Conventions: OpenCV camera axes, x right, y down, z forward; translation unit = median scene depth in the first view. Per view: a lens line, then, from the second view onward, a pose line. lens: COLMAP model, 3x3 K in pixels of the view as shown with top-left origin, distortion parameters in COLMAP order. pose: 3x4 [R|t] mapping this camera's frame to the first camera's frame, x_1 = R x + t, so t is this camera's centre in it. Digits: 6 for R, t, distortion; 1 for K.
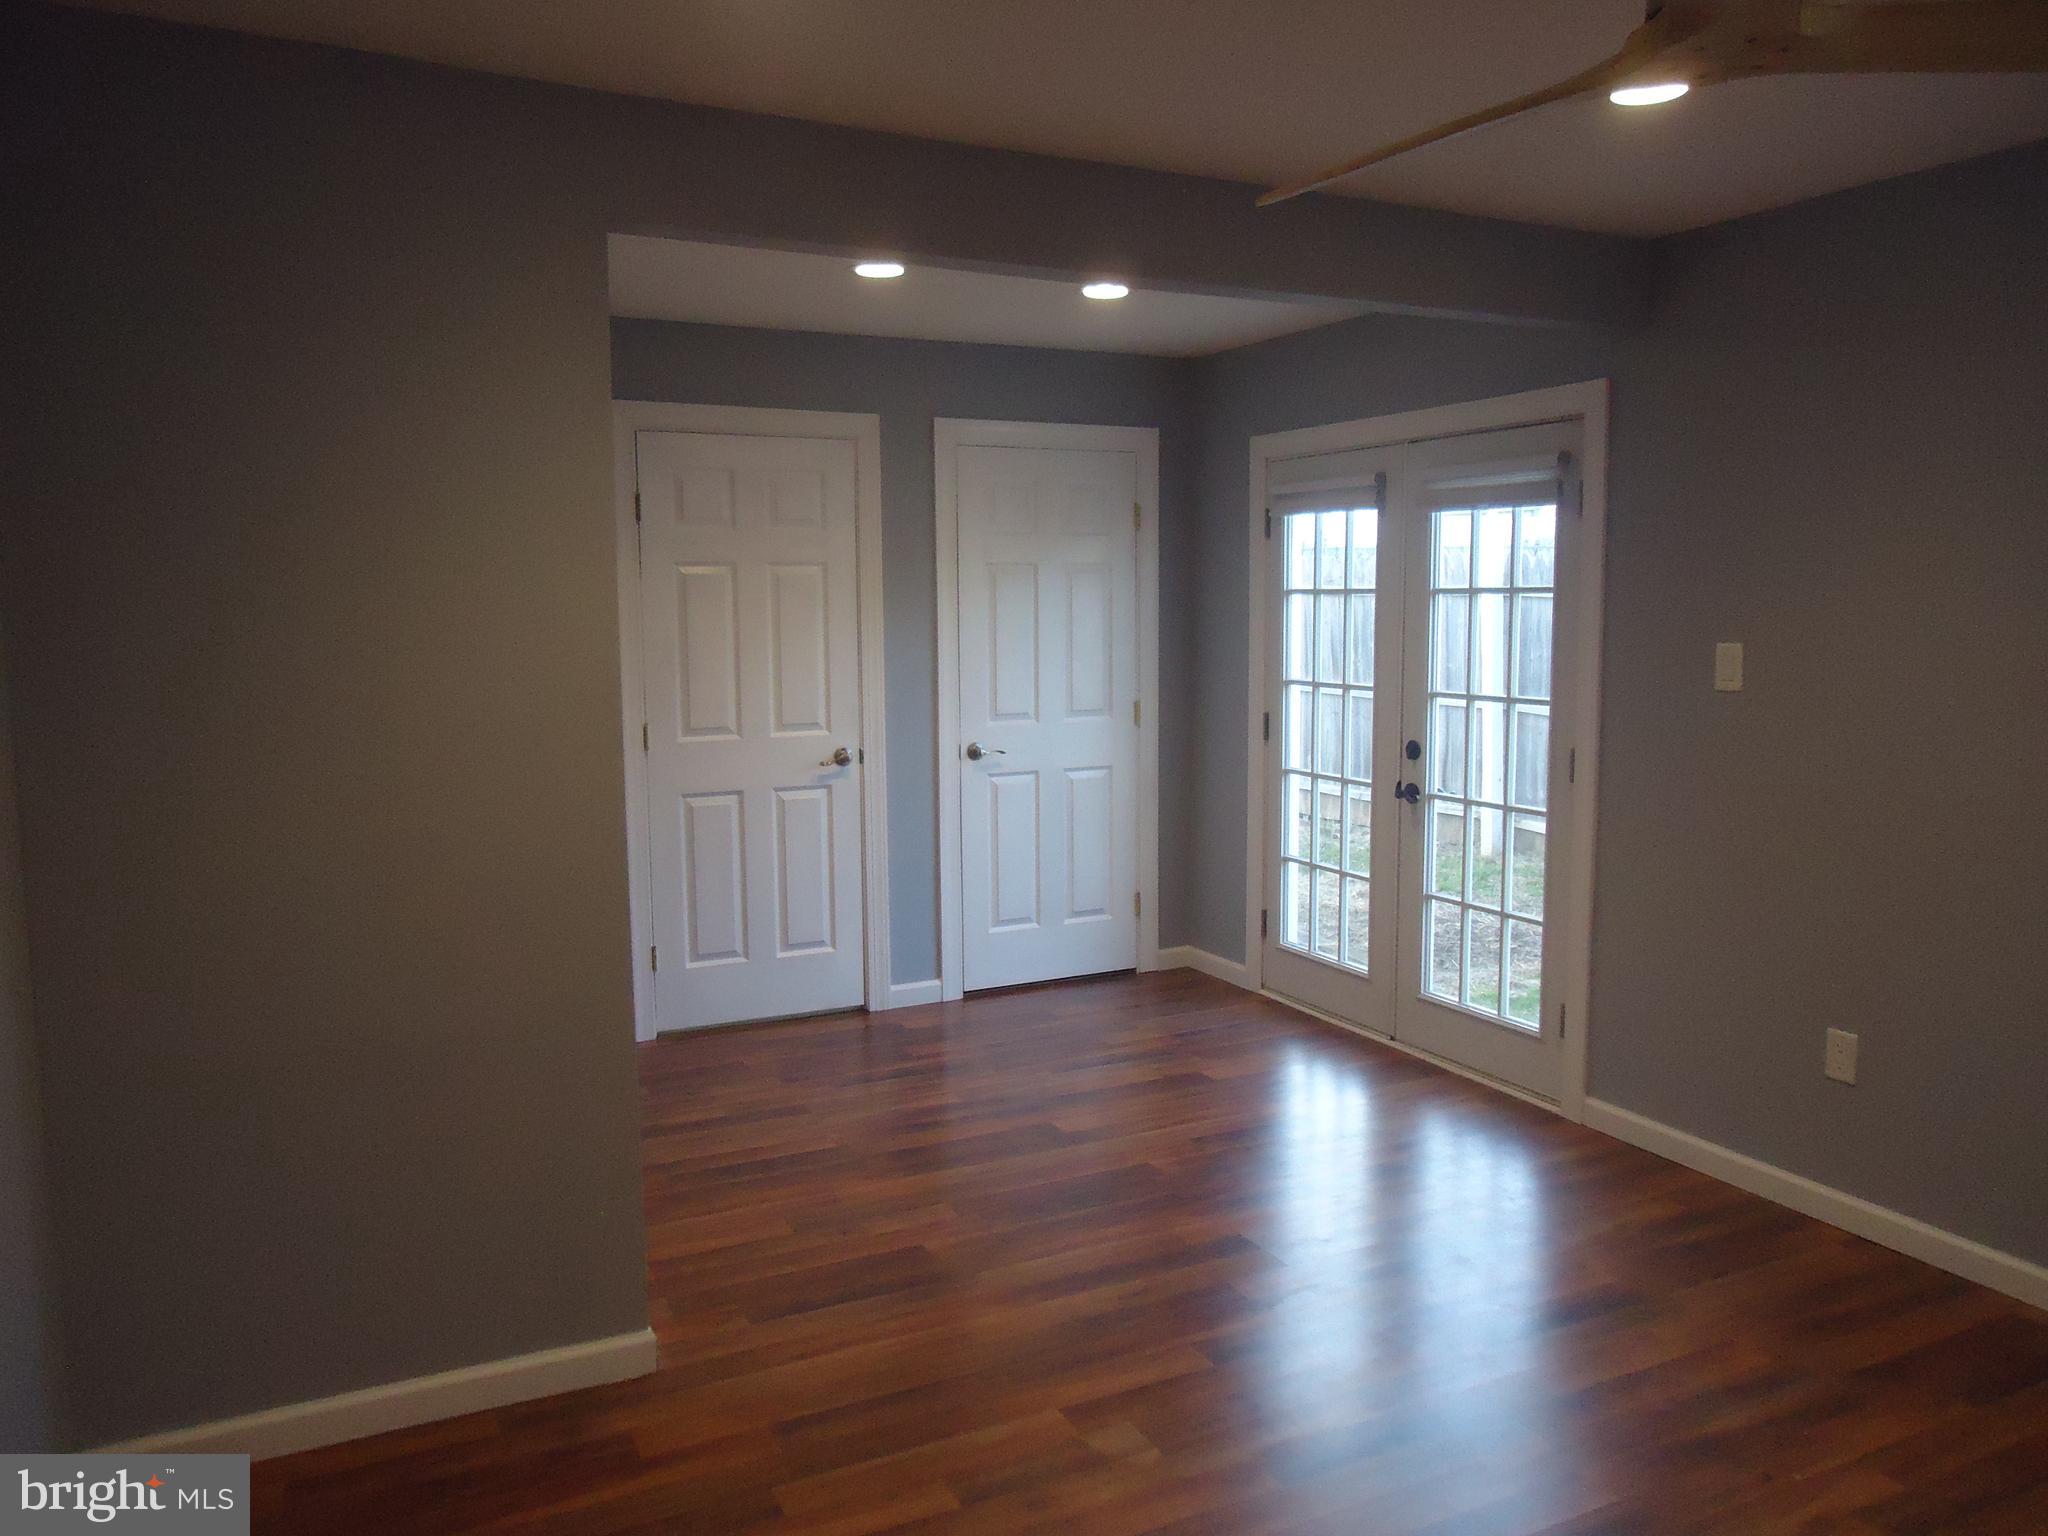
lens RADIAL K [[1490.4, 0, 1024.0], [0, 1490.4, 768.0], [0, 0, 1]] dist [-0.009890, 0.006510]
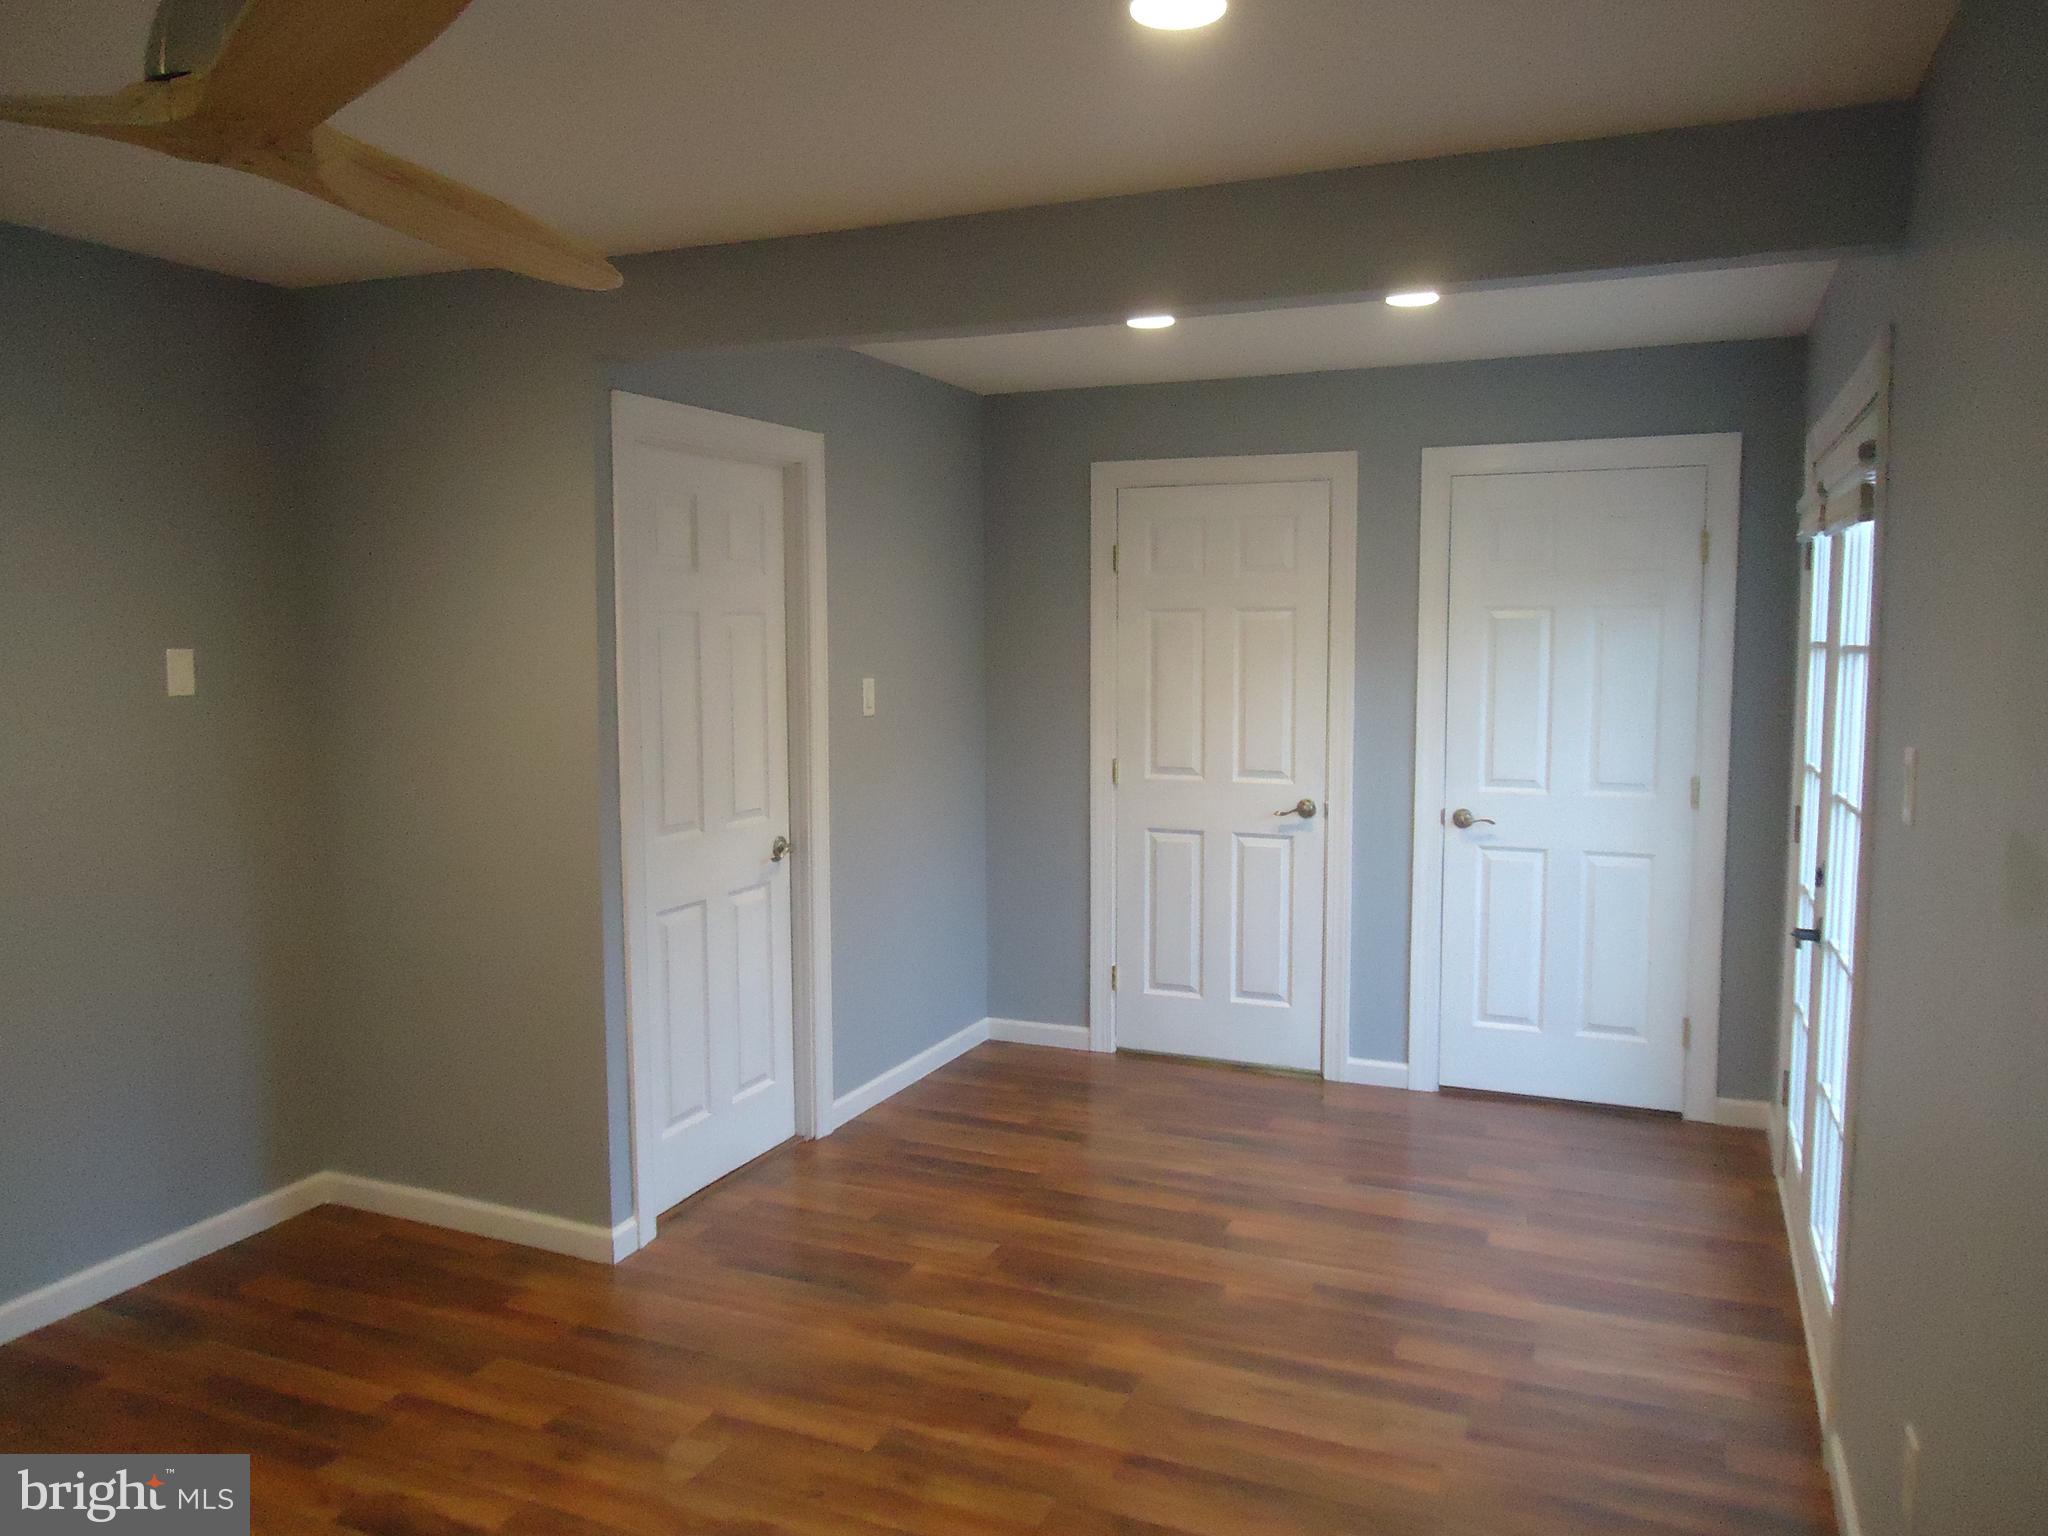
lens RADIAL K [[1490.4, 0, 1024.0], [0, 1490.4, 768.0], [0, 0, 1]] dist [-0.009890, 0.006510]
pose [[0.643462, 0.075439, -0.761752, 0.491641], [-0.091265, 0.995594, 0.021505, -0.037683], [0.760018, 0.055683, 0.647512, 0.234551]]
